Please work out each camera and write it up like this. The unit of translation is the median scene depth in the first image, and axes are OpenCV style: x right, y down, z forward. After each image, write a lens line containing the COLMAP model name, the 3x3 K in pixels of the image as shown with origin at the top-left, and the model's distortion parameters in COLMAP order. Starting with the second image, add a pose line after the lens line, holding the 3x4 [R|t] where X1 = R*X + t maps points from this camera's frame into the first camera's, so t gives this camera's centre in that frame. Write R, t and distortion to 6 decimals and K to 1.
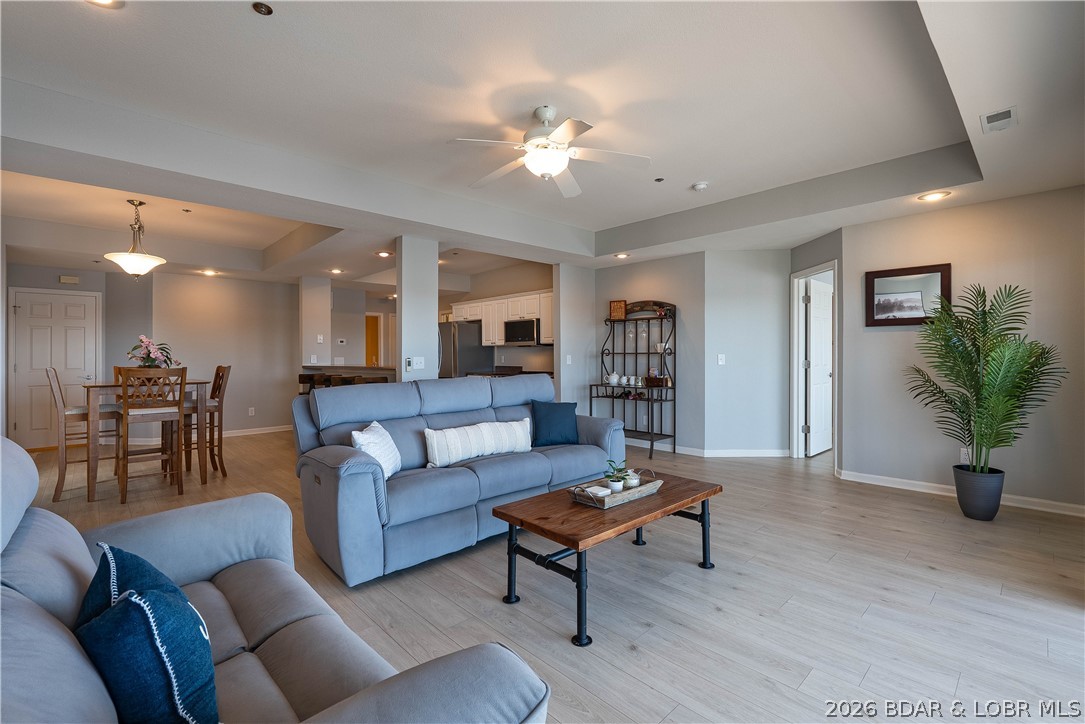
lens RADIAL K [[477.8, 0, 541.5], [0, 477.8, 354.5], [0, 0, 1]] dist [-0.005721, -0.000228]
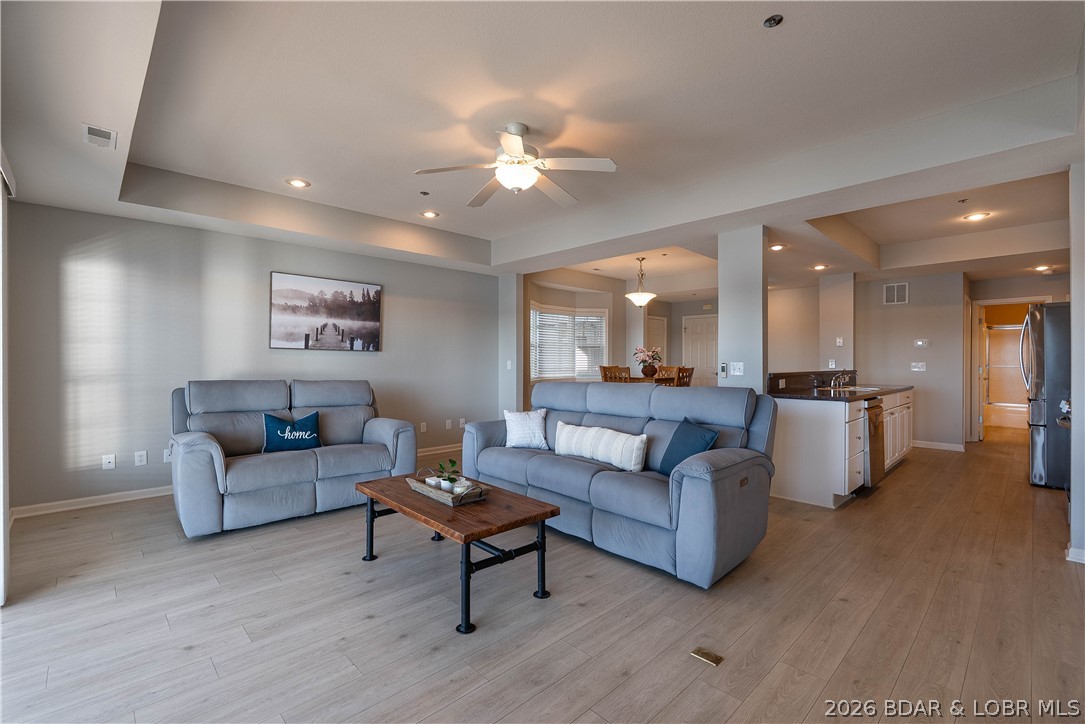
lens RADIAL K [[477.8, 0, 546.8], [0, 477.8, 361.9], [0, 0, 1]] dist [-0.005721, -0.000228]
pose [[0.012705, 0.010892, -0.999860, 0.508350], [-0.002321, 0.999938, 0.010863, -0.003489], [0.999917, 0.002182, 0.012730, 0.504540]]
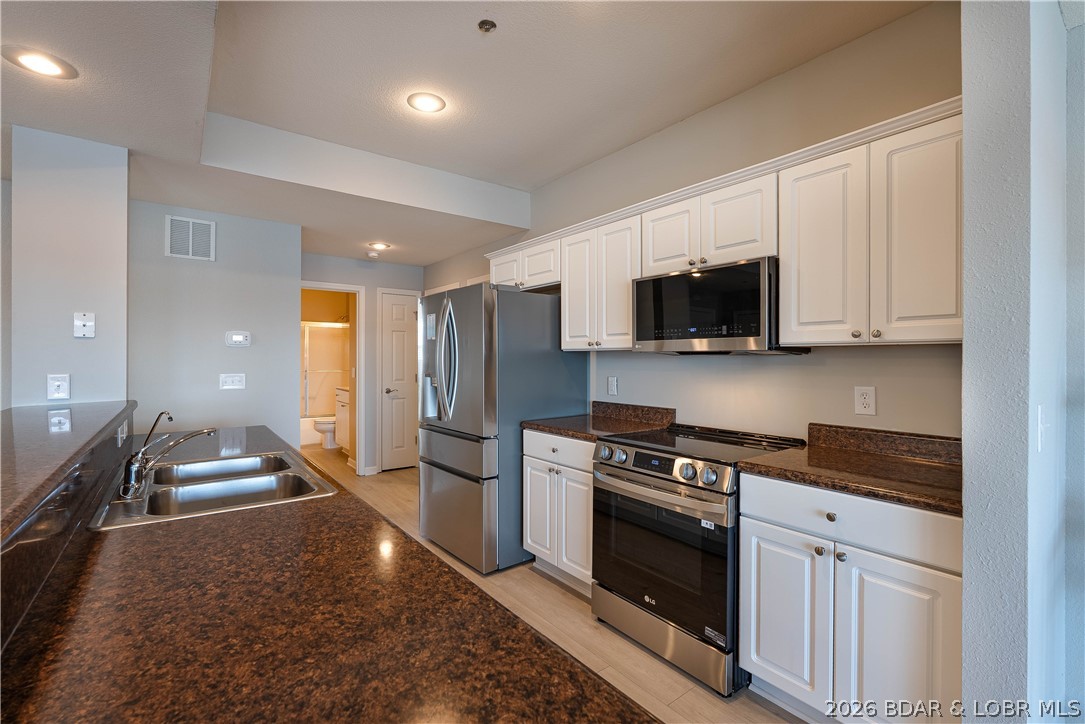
lens RADIAL K [[477.8, 0, 542.3], [0, 477.8, 359.3], [0, 0, 1]] dist [-0.005721, -0.000228]
pose [[0.993956, 0.012255, -0.109088, -0.130832], [-0.012167, 0.999925, 0.001471, -0.015407], [0.109098, -0.000134, 0.994031, 0.825009]]
